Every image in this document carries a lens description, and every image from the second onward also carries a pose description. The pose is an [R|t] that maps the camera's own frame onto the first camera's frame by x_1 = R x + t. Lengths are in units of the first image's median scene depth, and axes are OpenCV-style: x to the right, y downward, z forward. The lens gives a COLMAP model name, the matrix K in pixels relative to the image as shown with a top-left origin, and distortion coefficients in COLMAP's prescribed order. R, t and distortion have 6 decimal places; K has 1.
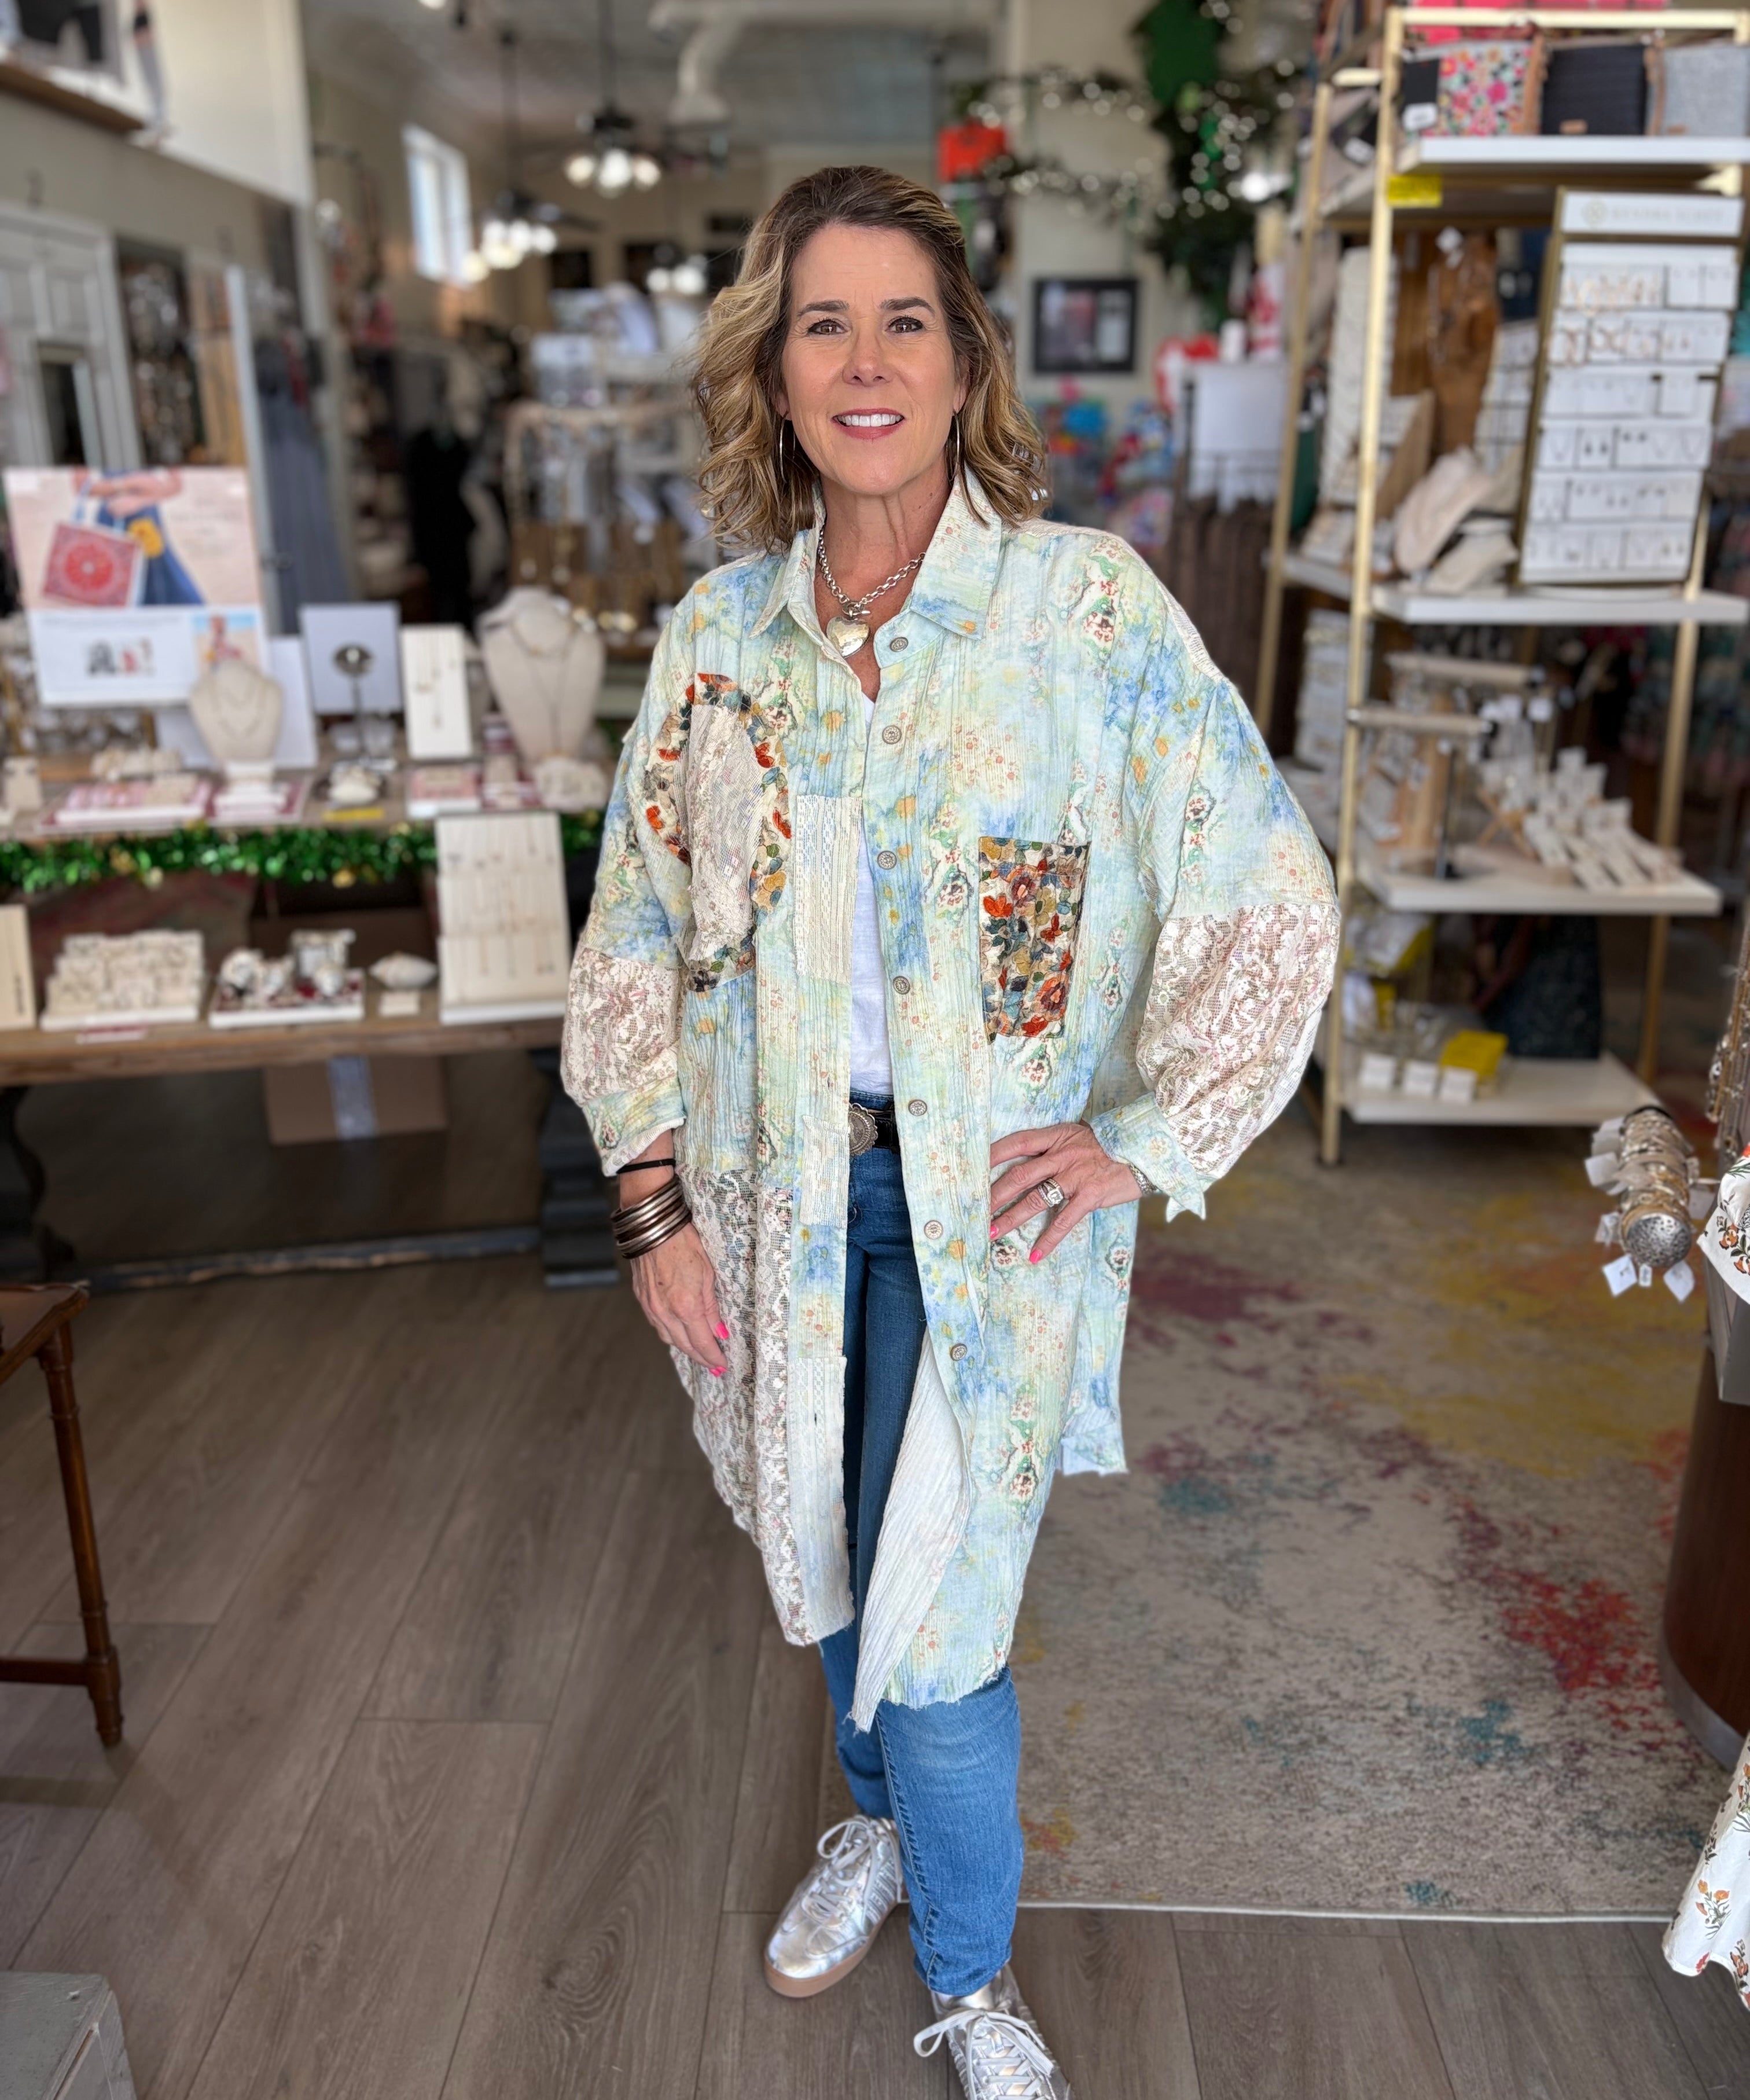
lens RADIAL K [[1735.7, 0, 880.7], [0, 1735.7, 1047.8], [0, 0, 1]] dist [0.032308, -0.034212]
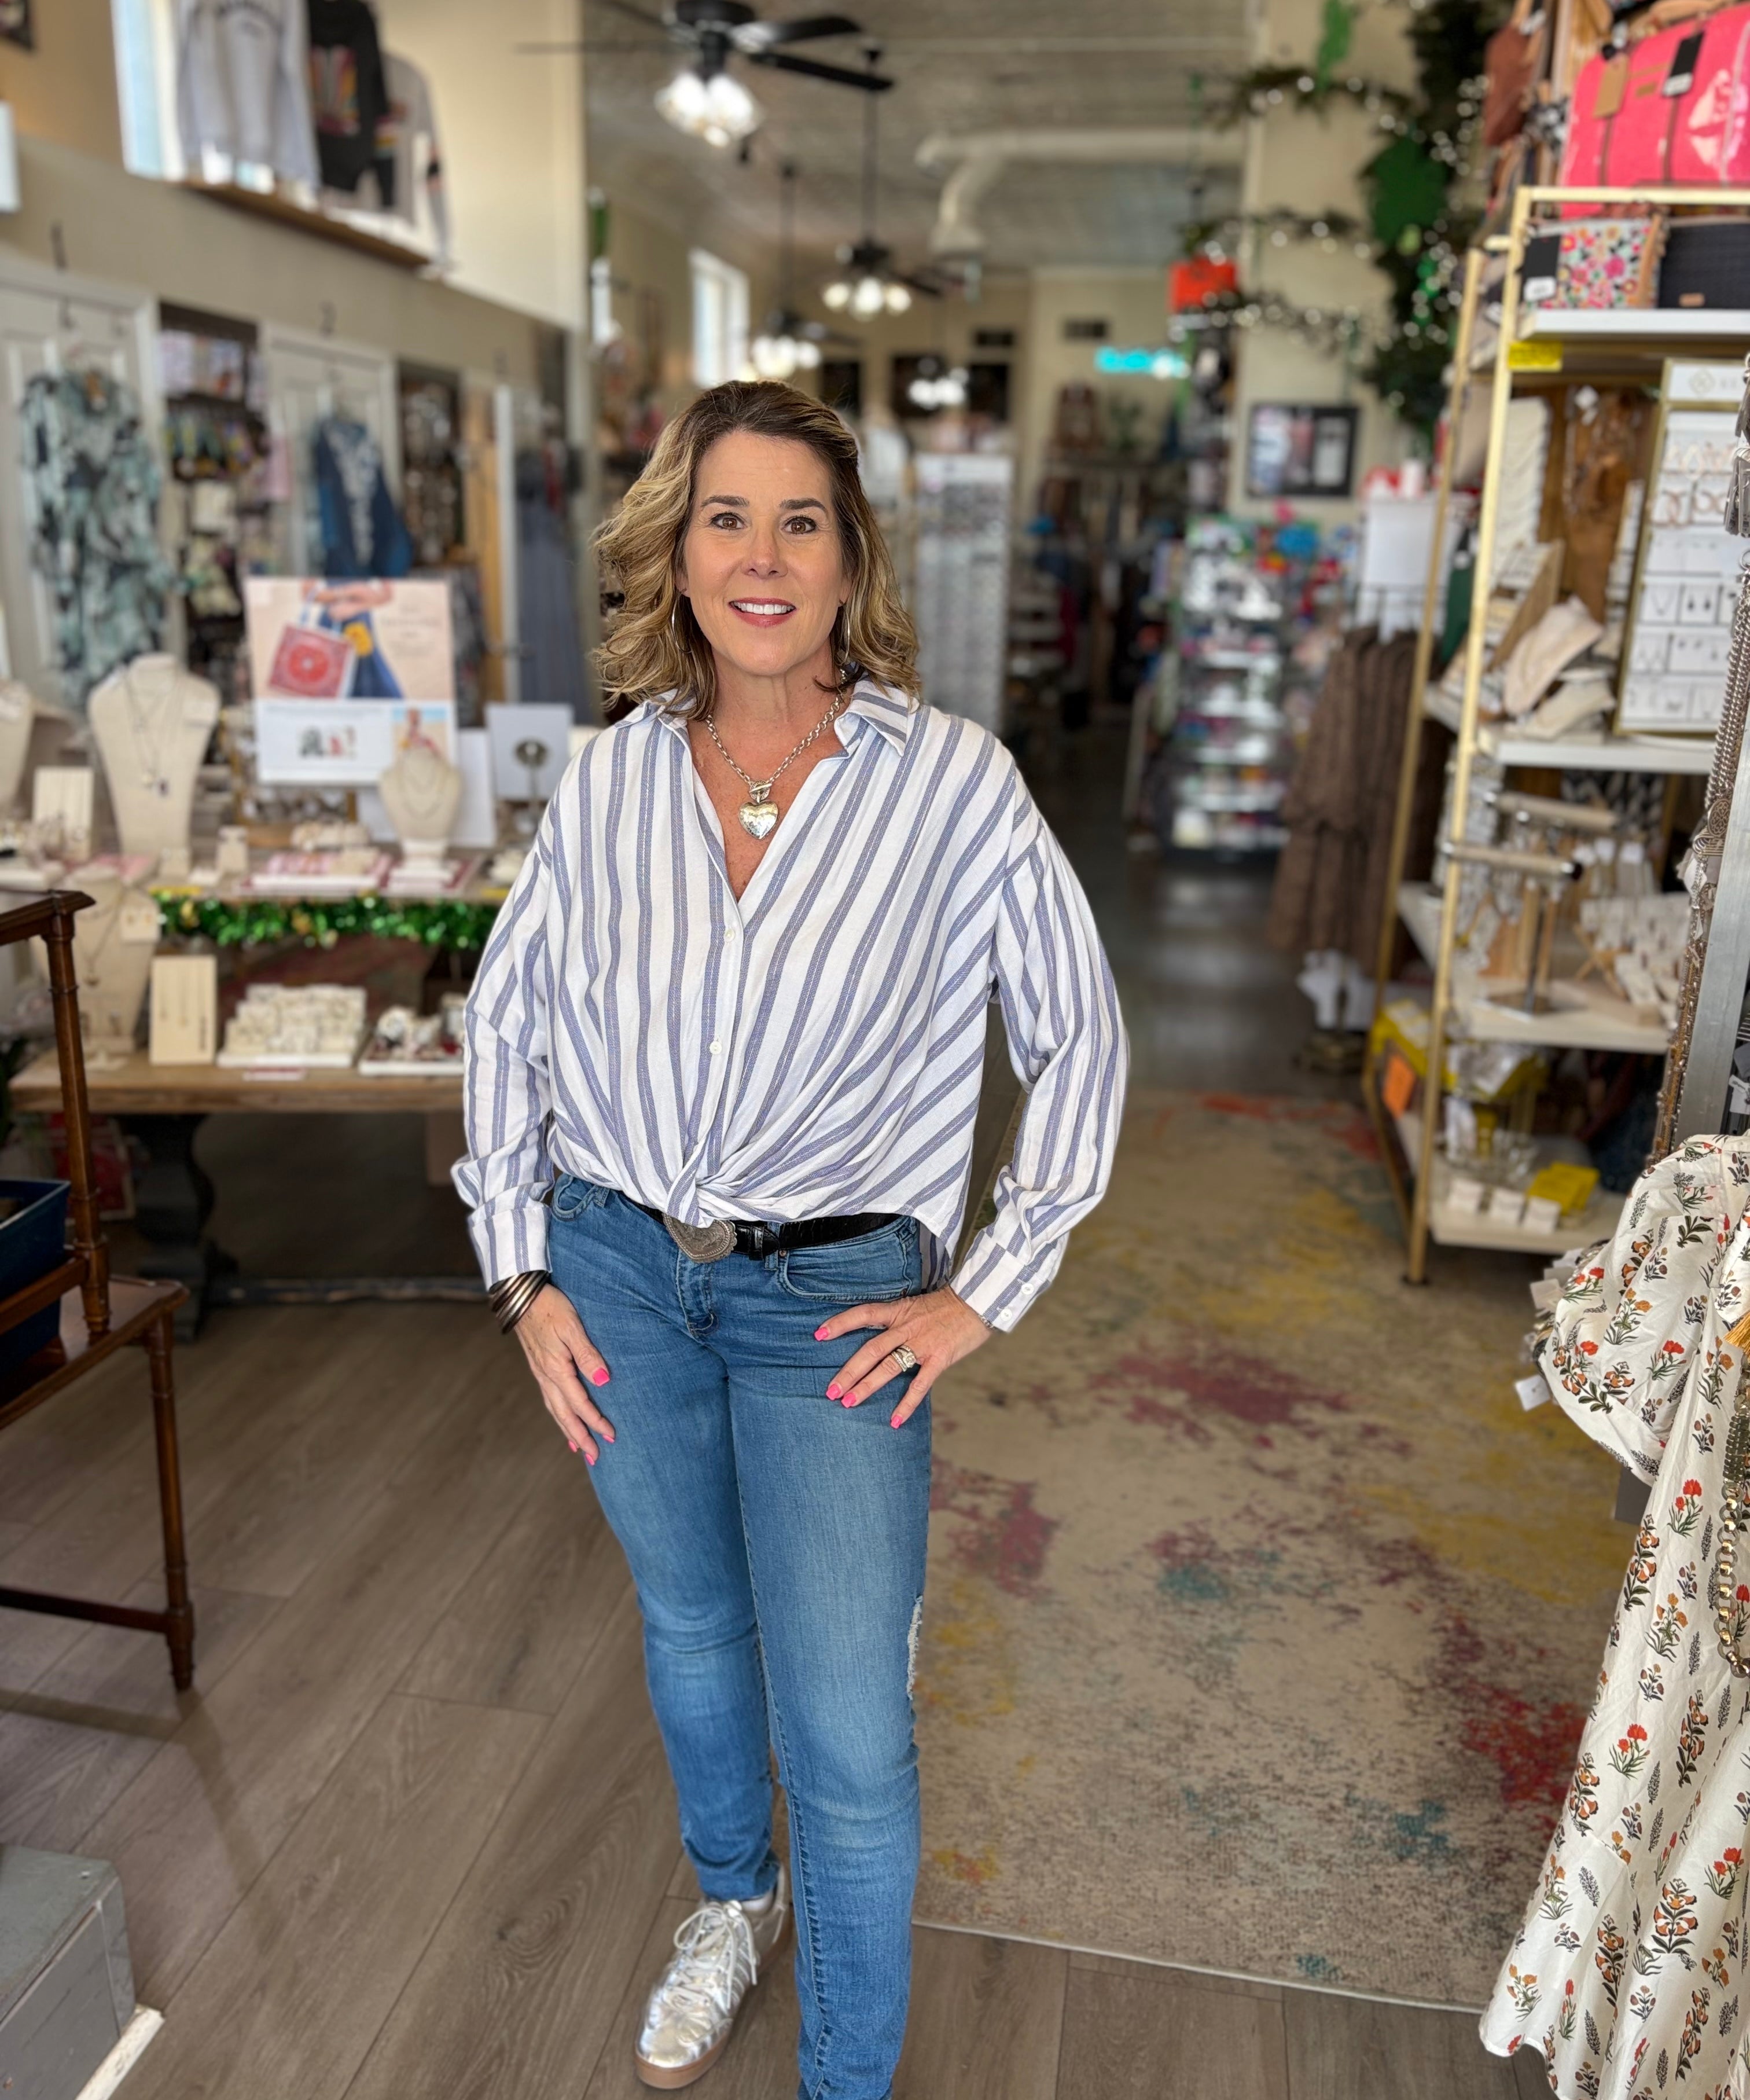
lens RADIAL K [[1735.7, 0, 890.6], [0, 1735.7, 1046.2], [0, 0, 1]] dist [0.032308, -0.034212]
pose [[0.989124, 0.066171, -0.131357, 0.093643], [-0.072860, 0.996245, -0.046779, -0.001667], [0.127768, 0.055841, 0.990231, -0.065660]]
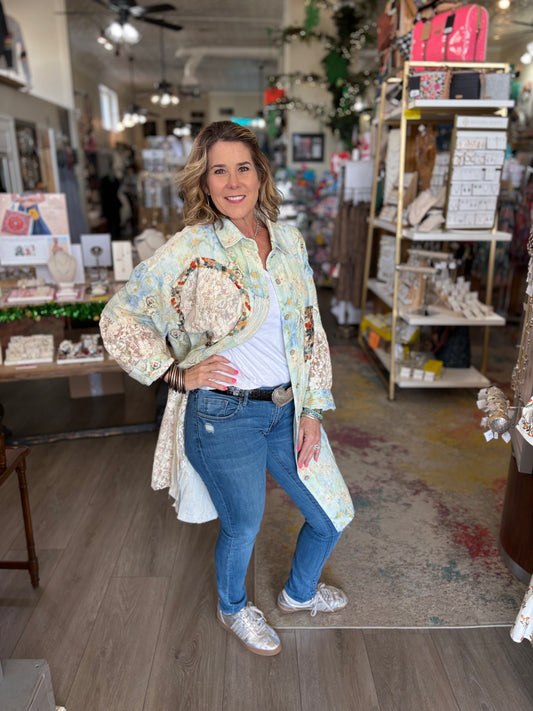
lens RADIAL K [[528.5, 0, 267.6], [0, 528.5, 349.9], [0, 0, 1]] dist [0.035630, -0.038998]
pose [[0.998864, -0.009733, 0.046651, -0.032803], [0.010796, 0.999686, -0.022607, -0.010723], [-0.046416, 0.023085, 0.998655, -0.014080]]
